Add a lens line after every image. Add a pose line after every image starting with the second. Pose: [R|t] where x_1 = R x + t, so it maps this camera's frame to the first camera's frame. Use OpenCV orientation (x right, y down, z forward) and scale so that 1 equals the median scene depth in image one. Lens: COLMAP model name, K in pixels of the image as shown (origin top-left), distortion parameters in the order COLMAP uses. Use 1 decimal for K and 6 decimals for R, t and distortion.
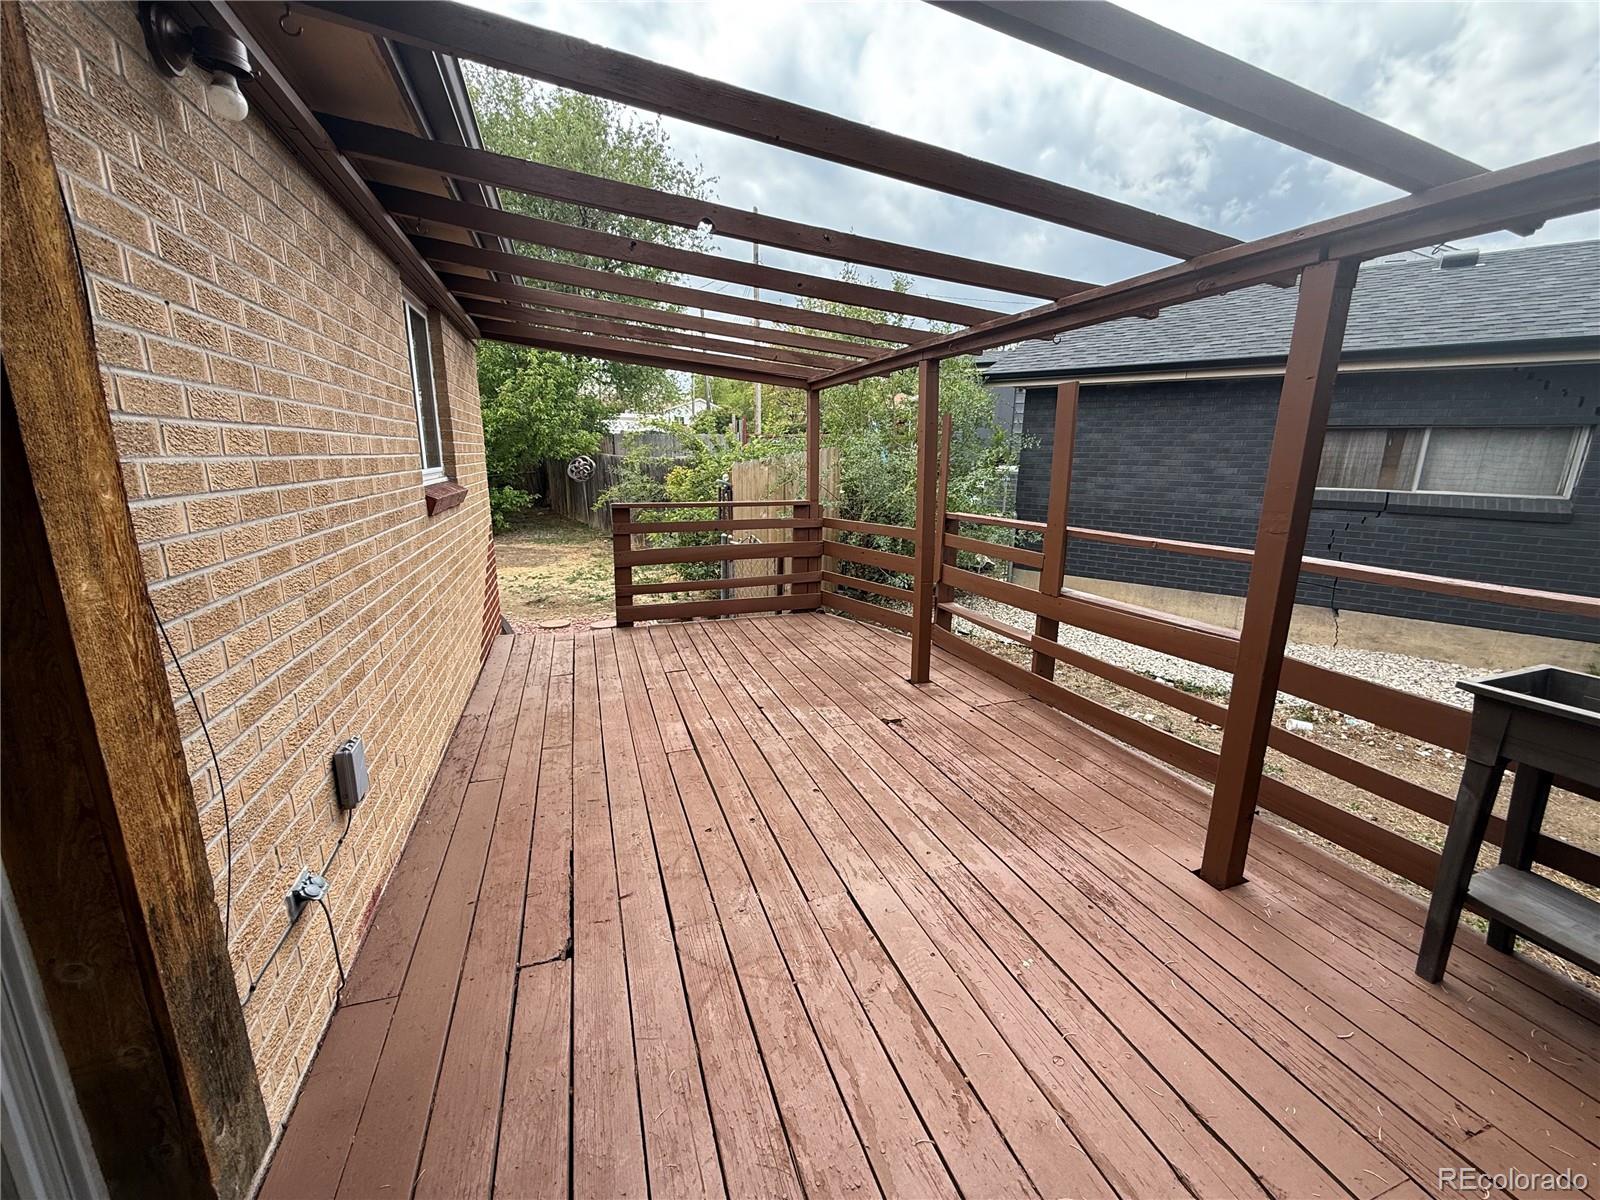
lens RADIAL K [[641.7, 0, 800.4], [0, 641.7, 599.6], [0, 0, 1]] dist [0.000215, -0.000003]
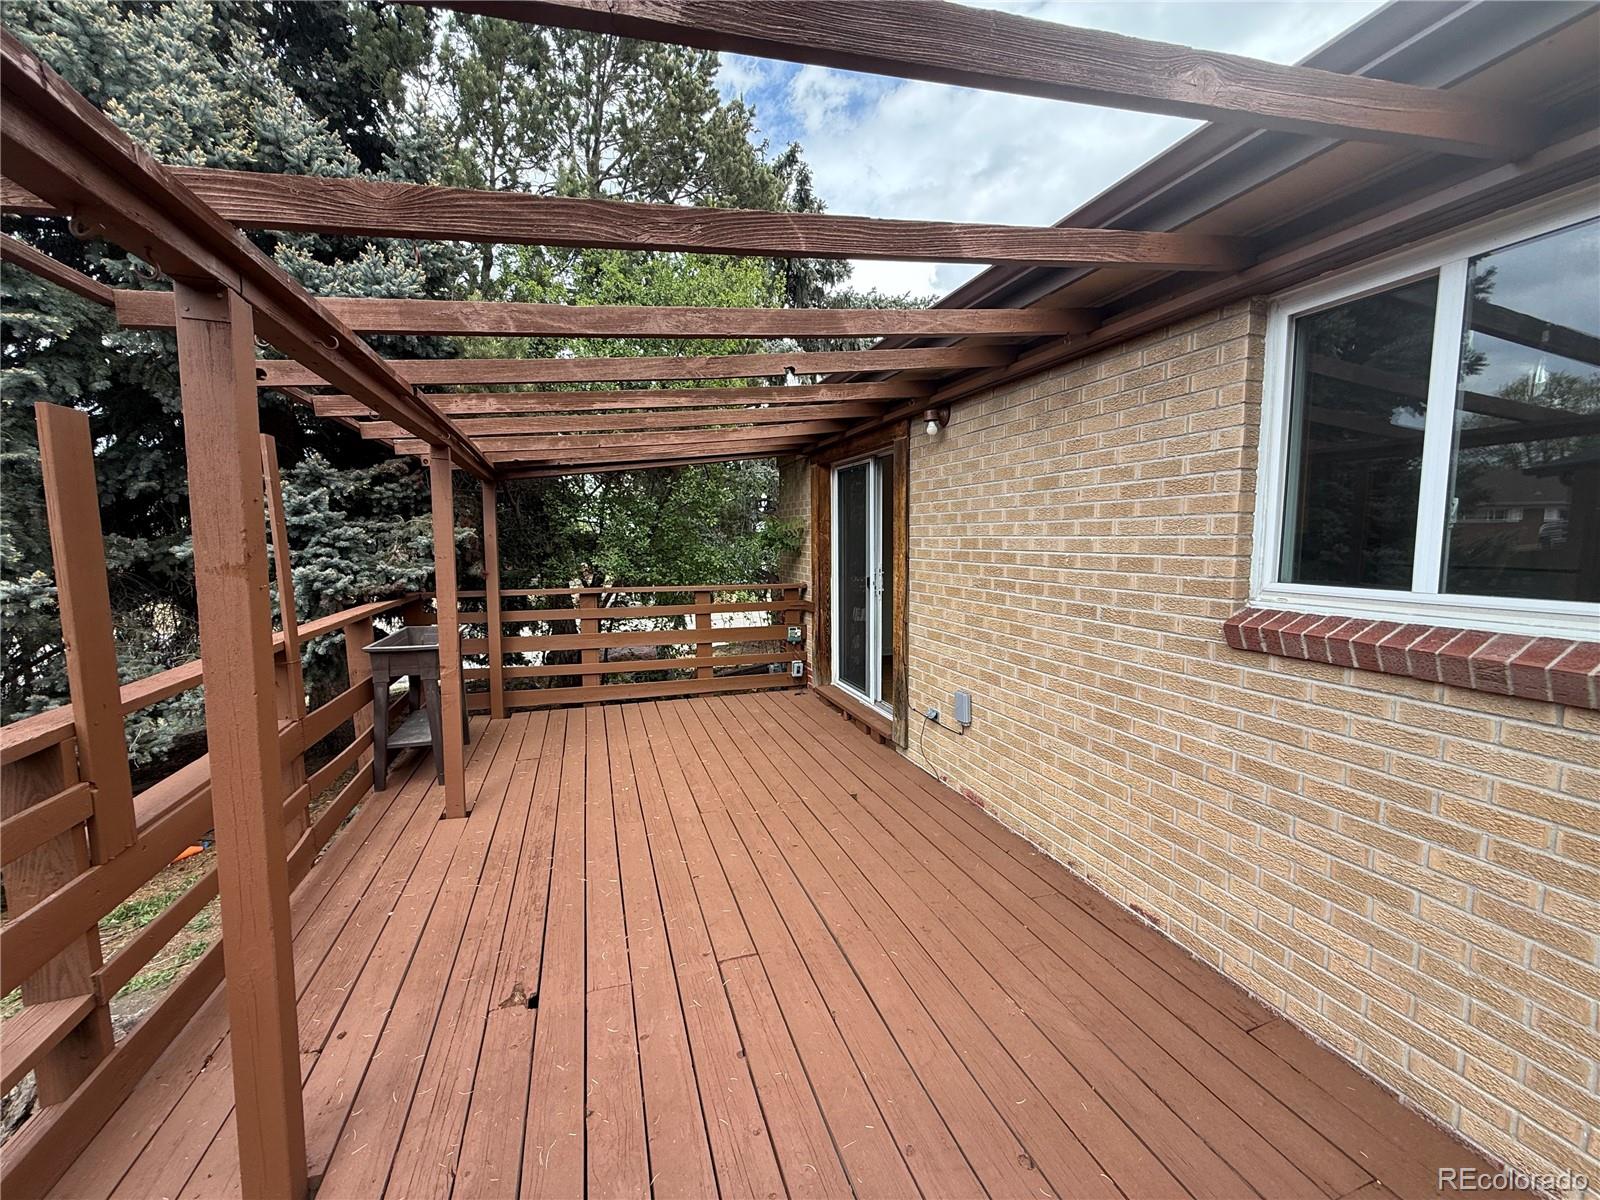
lens RADIAL K [[641.7, 0, 798.7], [0, 641.7, 598.9], [0, 0, 1]] dist [0.000215, -0.000003]
pose [[-0.999989, -0.003386, 0.003213, -0.171994], [-0.002229, 0.951182, 0.308623, -0.538865], [-0.004101, 0.308613, -0.951179, 2.291691]]
